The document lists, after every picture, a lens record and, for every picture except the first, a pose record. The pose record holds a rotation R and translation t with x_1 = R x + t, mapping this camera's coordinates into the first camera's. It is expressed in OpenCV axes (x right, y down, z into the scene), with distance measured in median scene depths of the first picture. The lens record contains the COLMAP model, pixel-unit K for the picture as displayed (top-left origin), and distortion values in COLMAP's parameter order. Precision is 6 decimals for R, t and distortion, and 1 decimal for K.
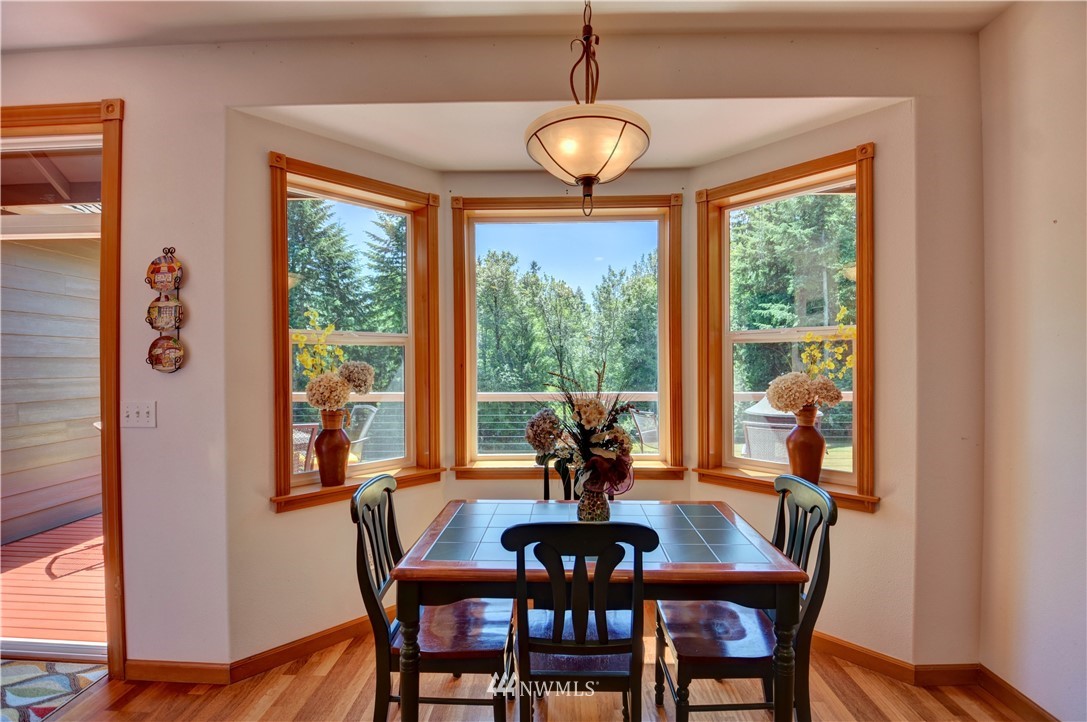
lens RADIAL K [[483.7, 0, 556.7], [0, 483.7, 365.8], [0, 0, 1]] dist [0.013826, -0.024055]
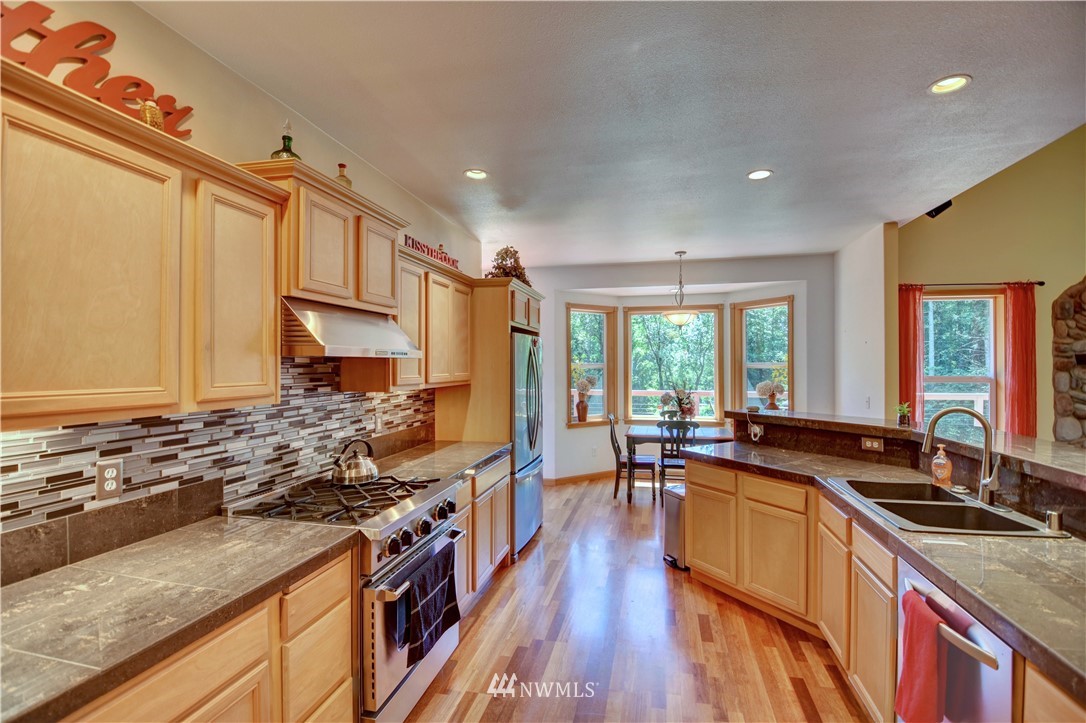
lens RADIAL K [[469.6, 0, 544.4], [0, 469.6, 364.8], [0, 0, 1]] dist [-0.000598, -0.021810]
pose [[0.973665, 0.002690, -0.227970, -0.078362], [-0.004350, 0.999968, -0.006779, -0.049792], [0.227944, 0.007592, 0.973645, -1.652474]]
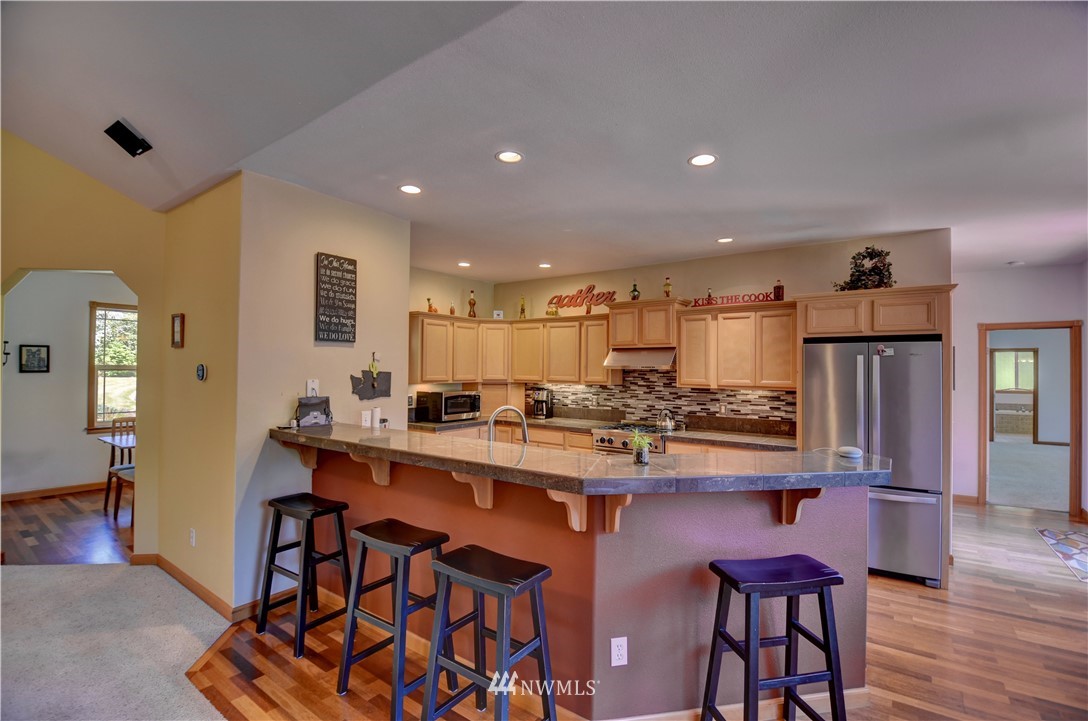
lens RADIAL K [[484.1, 0, 557.2], [0, 484.1, 365.3], [0, 0, 1]] dist [0.013826, -0.024055]
pose [[-0.573593, -0.008138, -0.819100, 1.407978], [-0.012885, 0.999917, -0.000912, -0.080687], [0.819039, 0.010032, -0.573650, 0.140355]]
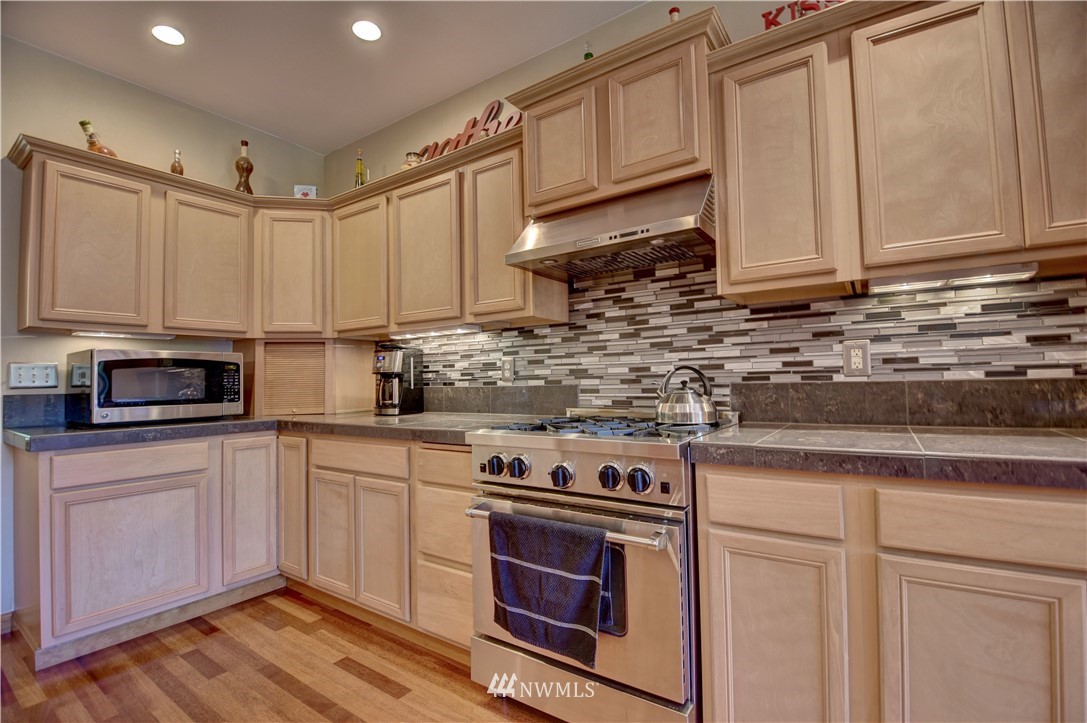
lens RADIAL K [[483.7, 0, 556.7], [0, 483.7, 366.3], [0, 0, 1]] dist [0.013826, -0.024055]
pose [[-0.550802, -0.012584, -0.834541, 0.041430], [0.015203, 0.999569, -0.025106, 0.128341], [0.834498, -0.026516, -0.550373, -0.474057]]
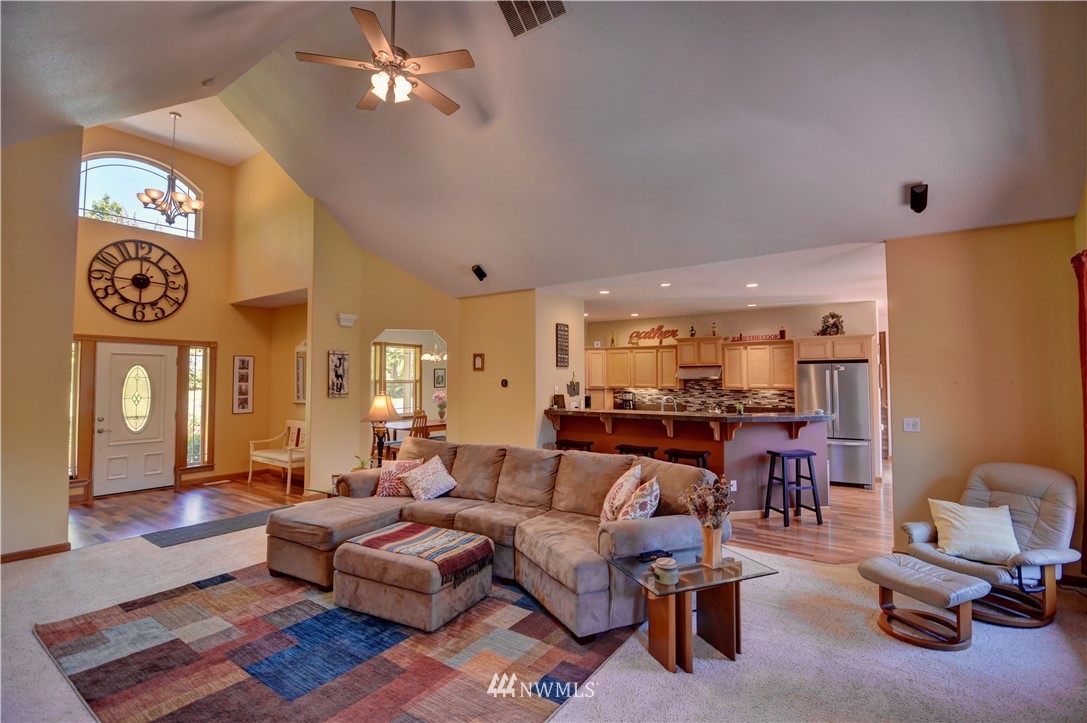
lens RADIAL K [[493.8, 0, 548.5], [0, 493.8, 360.0], [0, 0, 1]] dist [0.016699, -0.020300]
pose [[-0.564847, -0.026799, -0.824760, 3.132022], [-0.000851, 0.999491, -0.031894, -0.092228], [0.825195, -0.017313, -0.564583, 0.357810]]
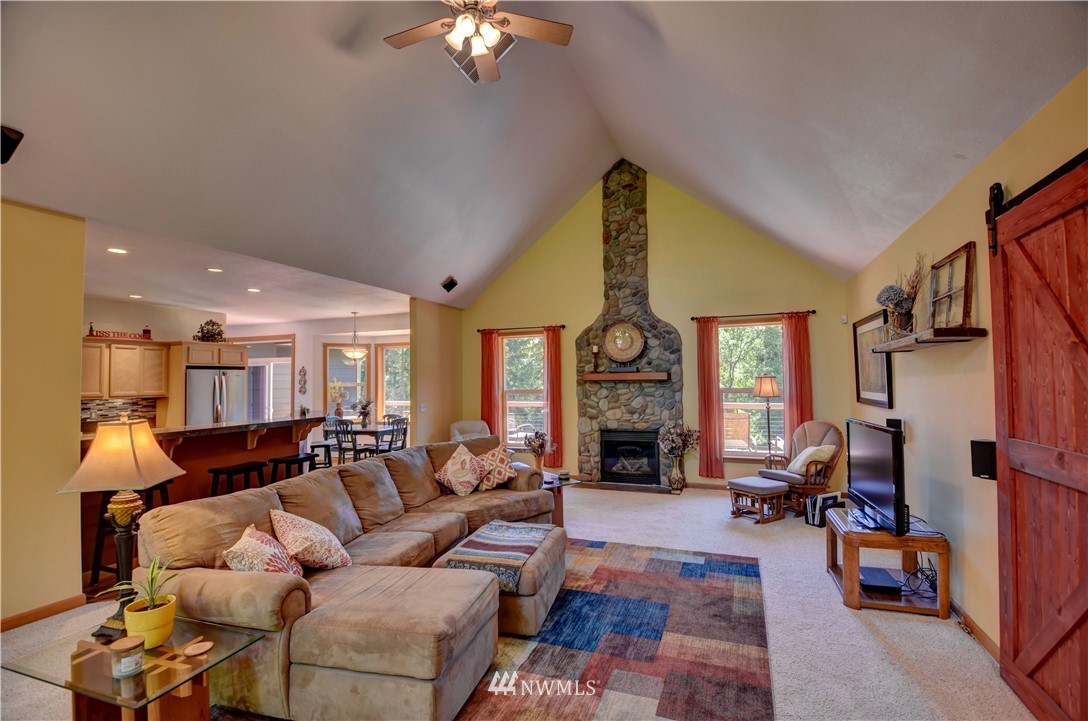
lens RADIAL K [[484.1, 0, 557.2], [0, 484.1, 365.3], [0, 0, 1]] dist [0.013826, -0.024055]
pose [[0.932463, -0.020421, -0.360688, 2.772382], [0.007506, 0.999281, -0.037172, -0.062872], [0.361188, 0.031954, 0.931946, -2.164019]]
